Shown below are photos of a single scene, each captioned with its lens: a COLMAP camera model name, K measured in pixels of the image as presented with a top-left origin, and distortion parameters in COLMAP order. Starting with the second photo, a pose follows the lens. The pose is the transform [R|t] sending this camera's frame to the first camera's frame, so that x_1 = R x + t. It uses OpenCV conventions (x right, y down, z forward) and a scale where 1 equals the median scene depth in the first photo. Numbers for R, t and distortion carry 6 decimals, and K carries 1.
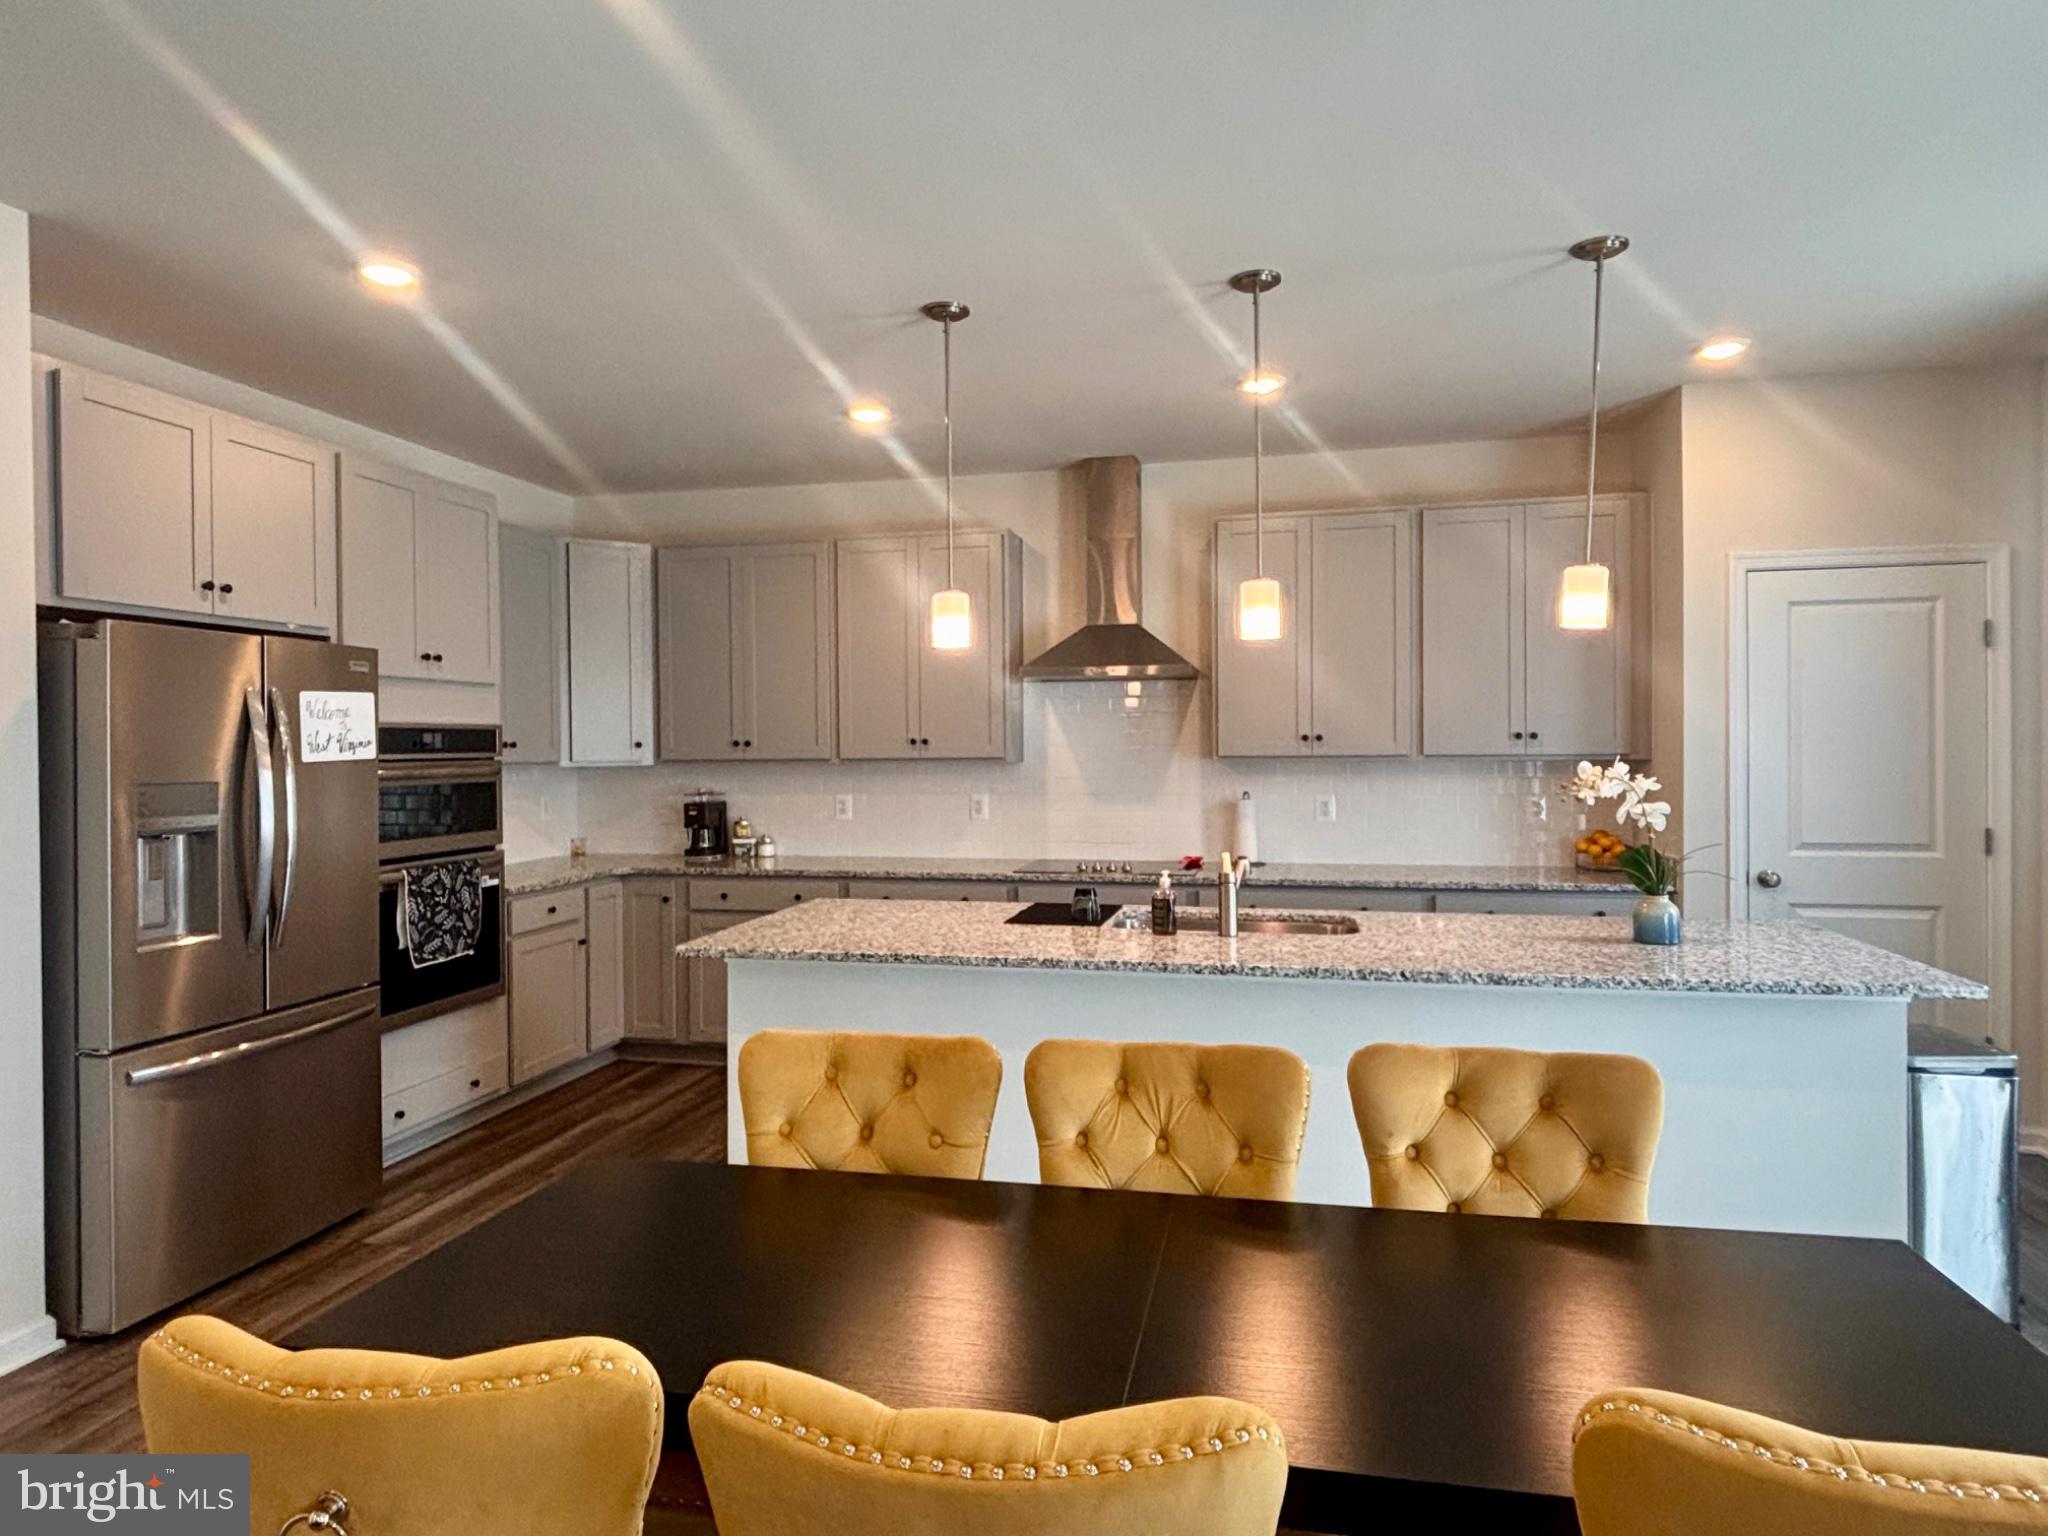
lens RADIAL K [[1191.7, 0, 1023.4], [0, 1191.7, 750.9], [0, 0, 1]] dist [0.004583, -0.017472]
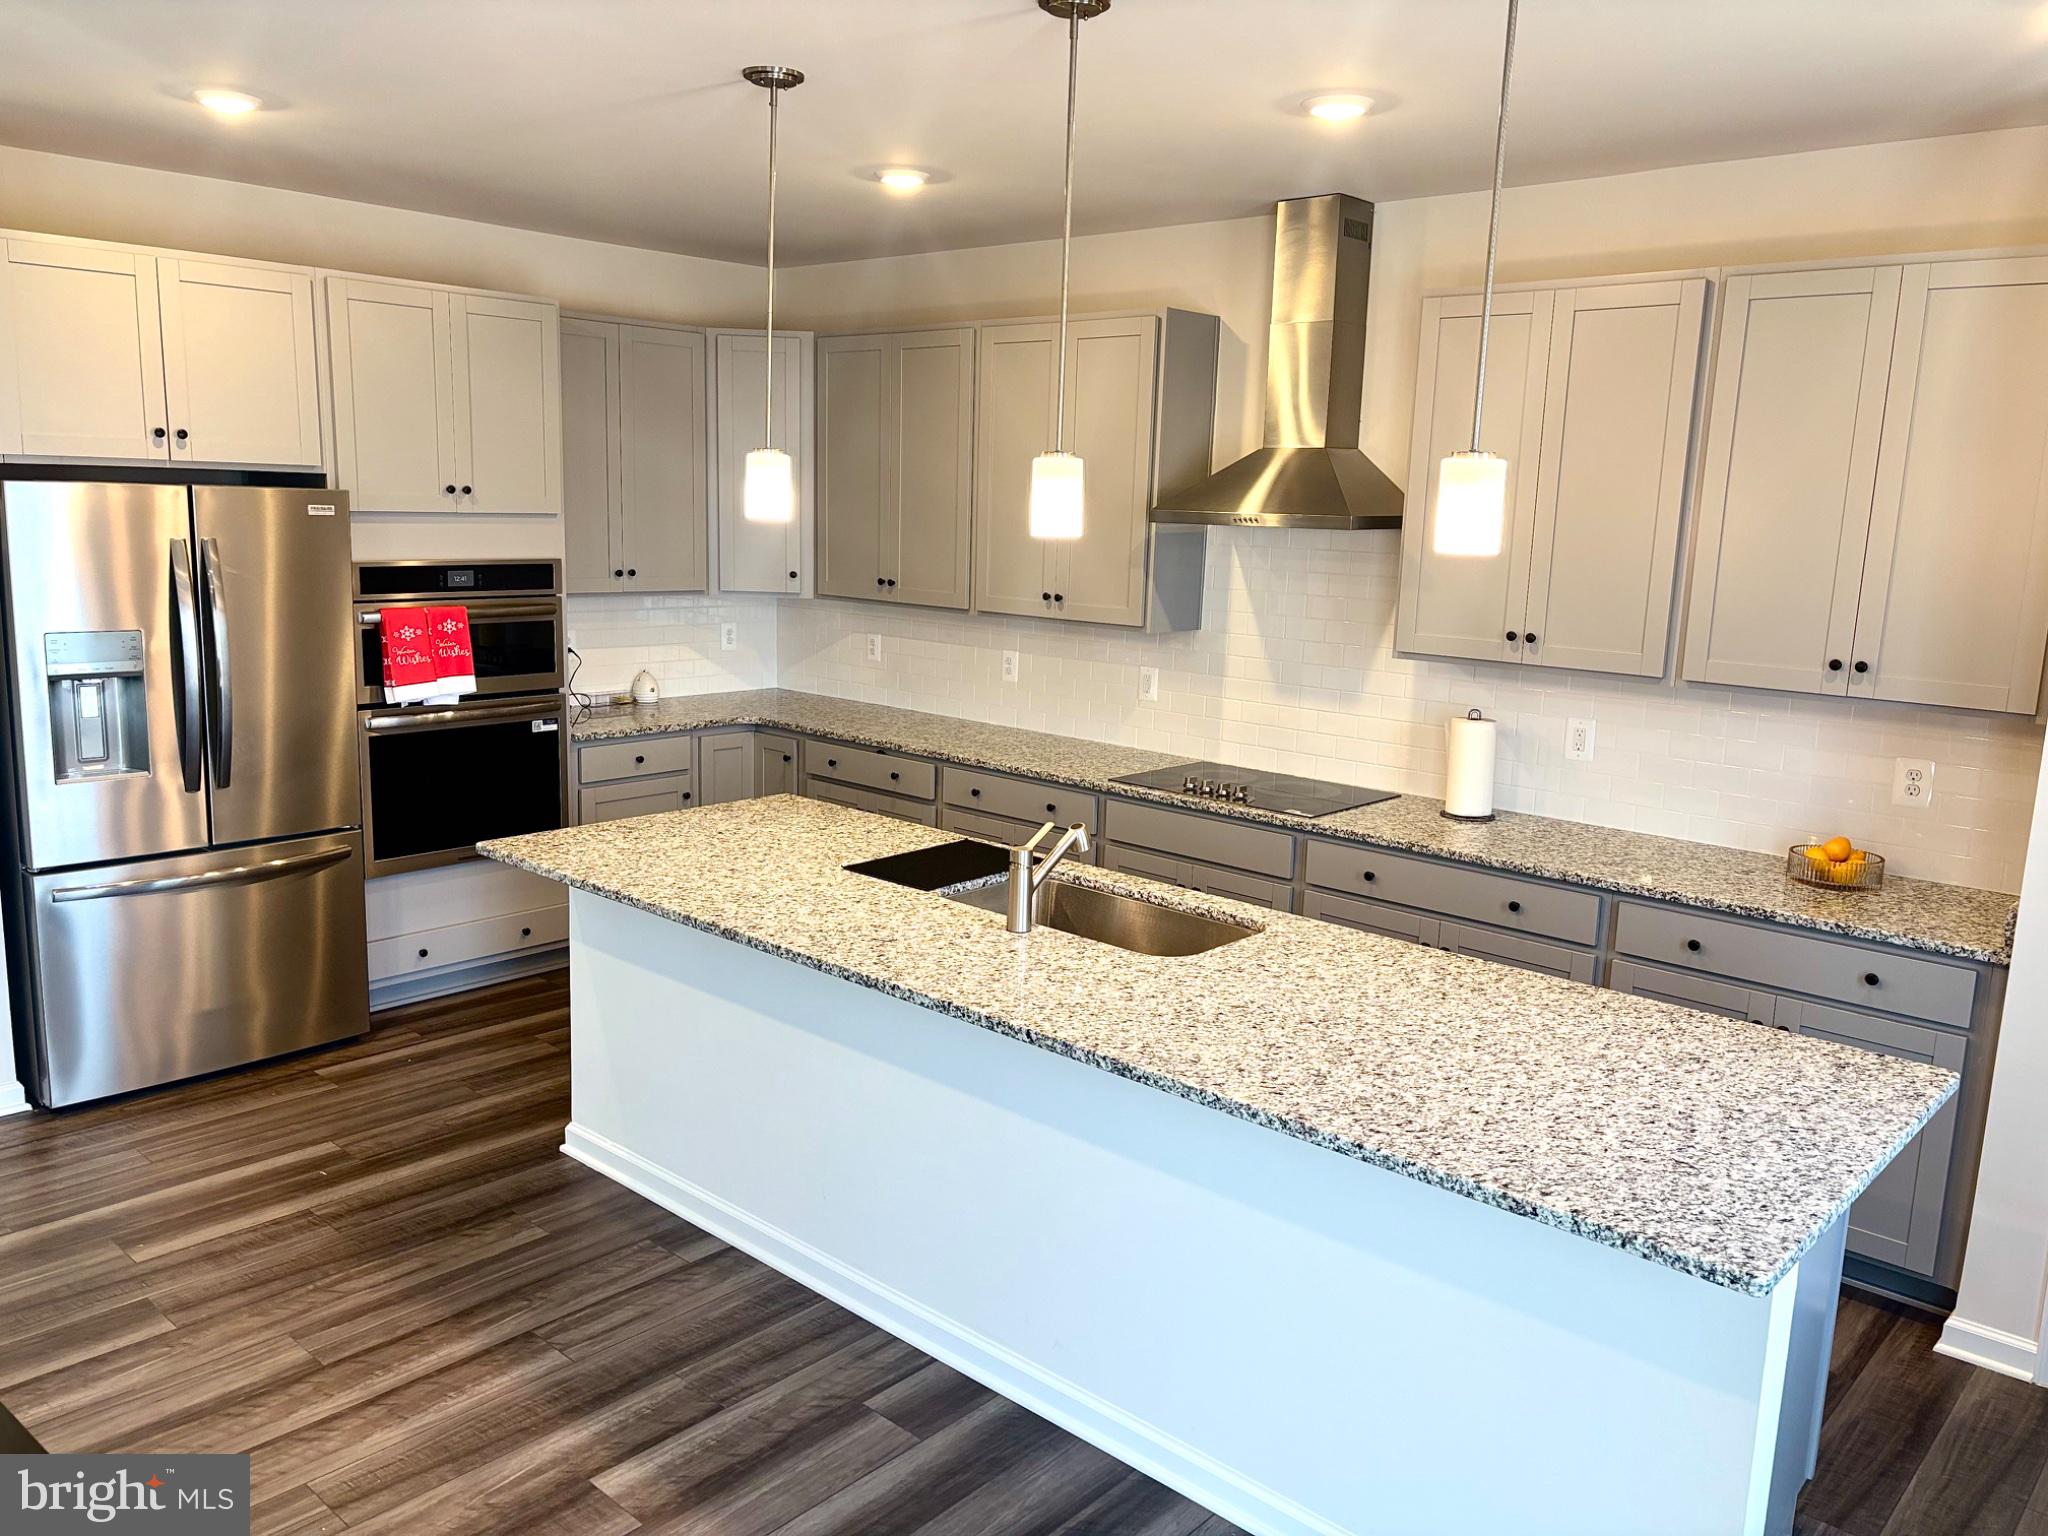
lens RADIAL K [[1536.9, 0, 1031.0], [0, 1536.9, 759.8], [0, 0, 1]] dist [0.016895, -0.013025]
pose [[0.873484, 0.117780, -0.472392, 0.551327], [-0.041434, 0.984760, 0.168913, -0.102183], [0.485087, -0.127970, 0.865052, 0.151725]]
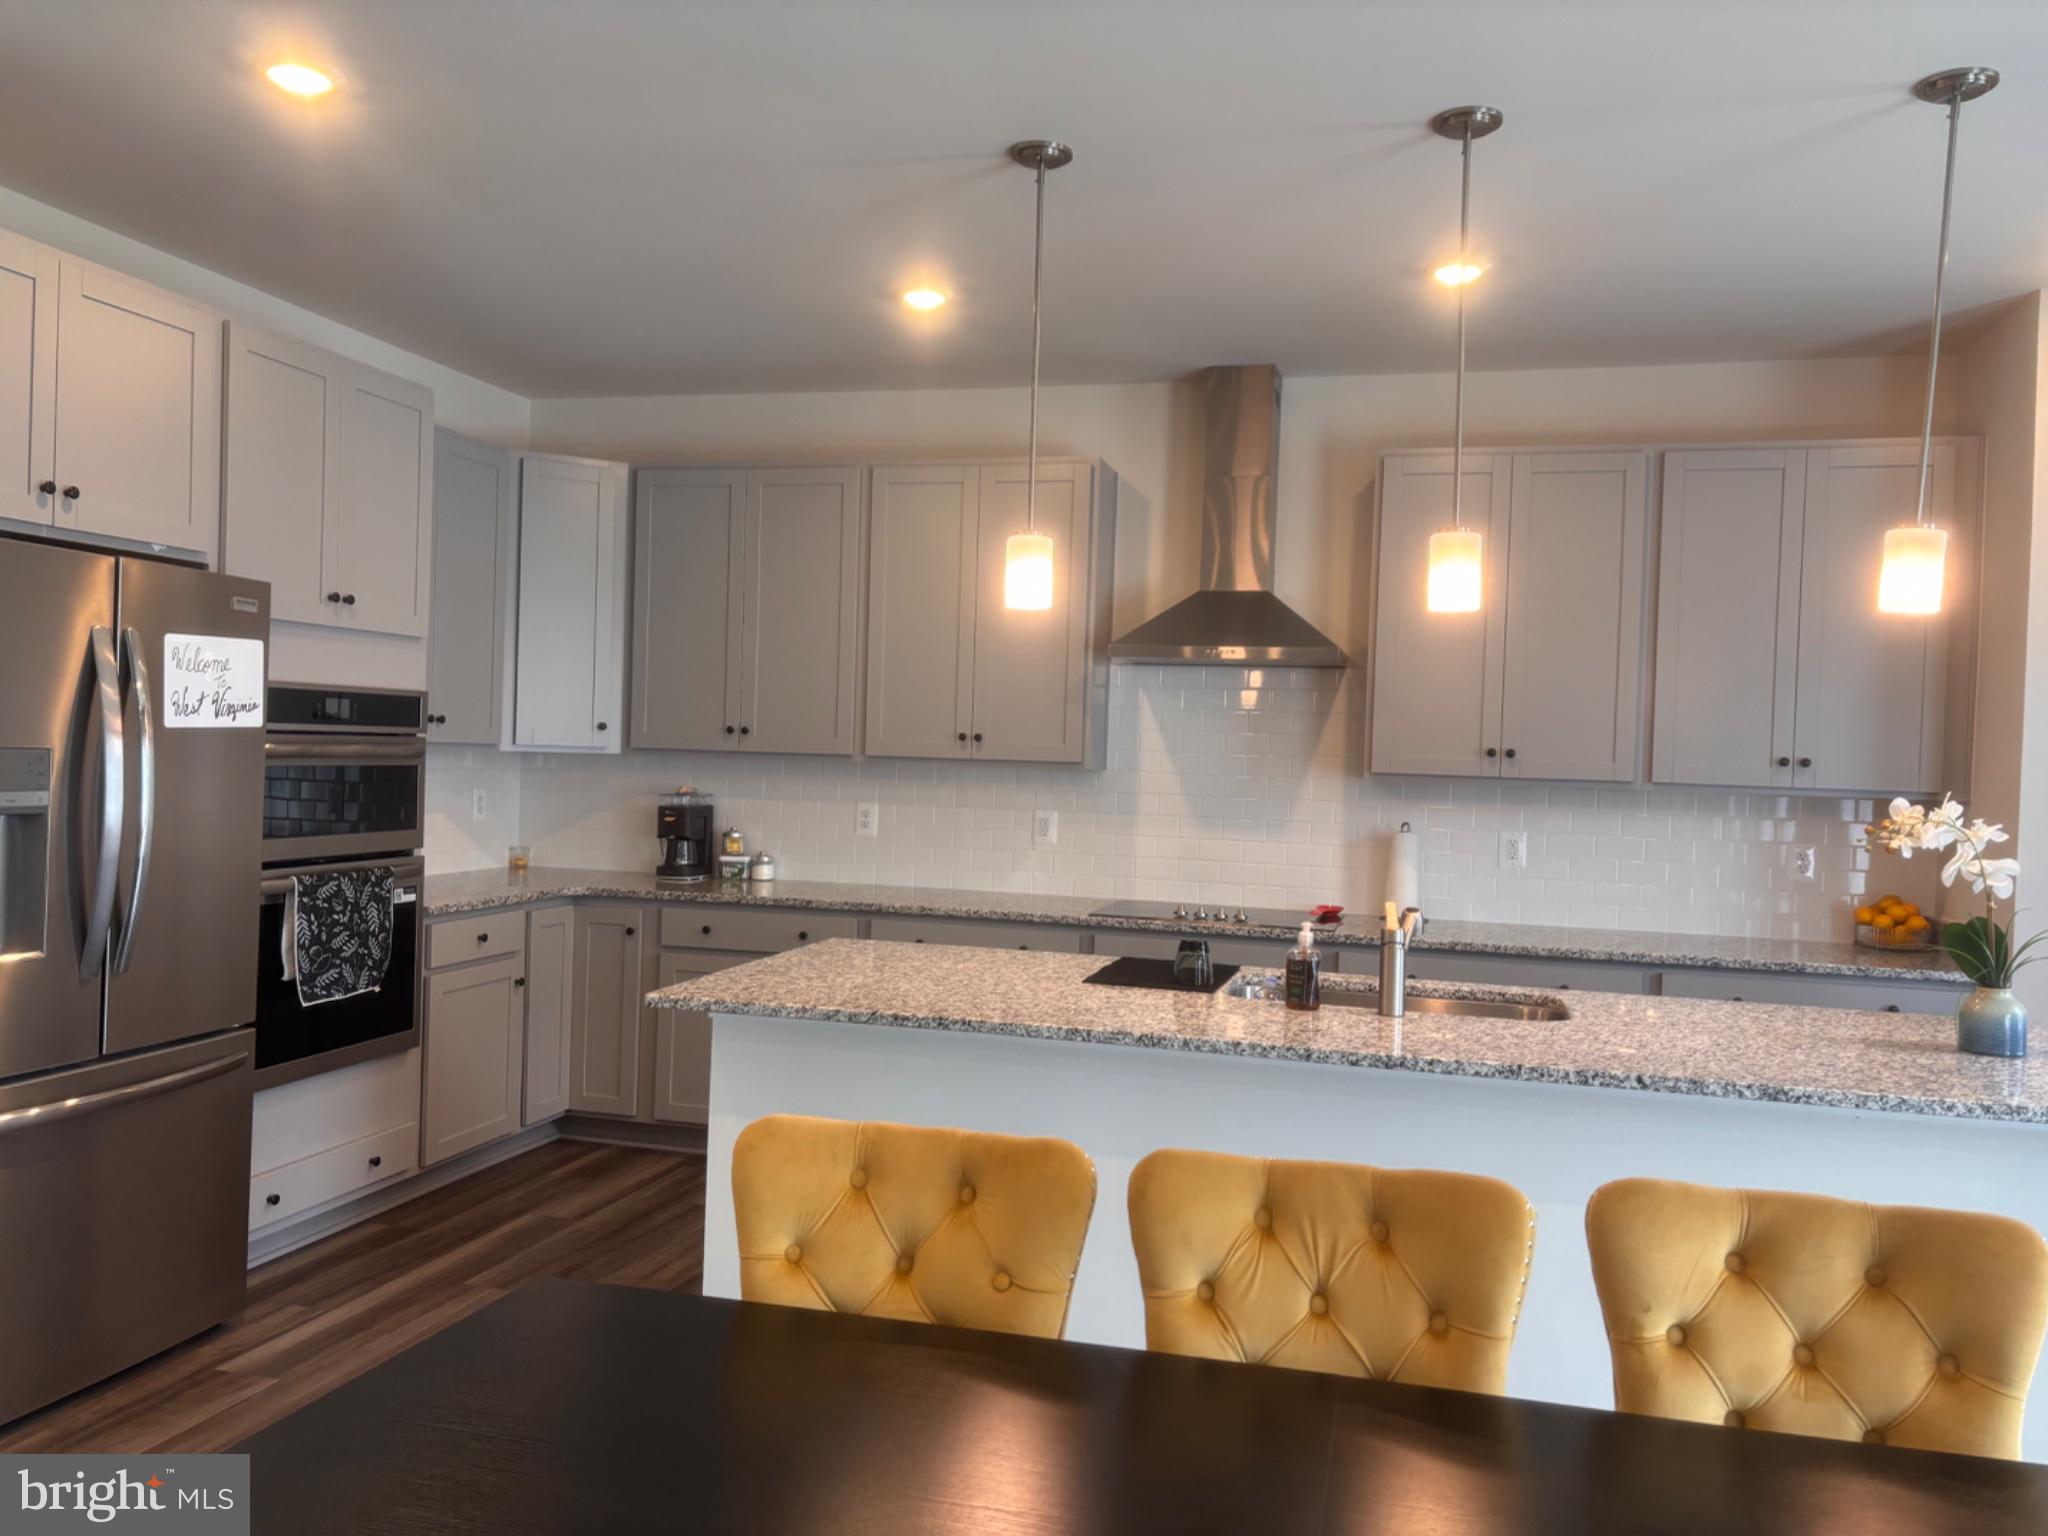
lens RADIAL K [[1536.9, 0, 1030.2], [0, 1536.9, 768.4], [0, 0, 1]] dist [0.016895, -0.013025]
pose [[0.998475, 0.041528, -0.036383, -0.018838], [-0.041316, 0.999125, 0.006560, 0.005427], [0.036624, -0.005047, 0.999316, 0.037988]]
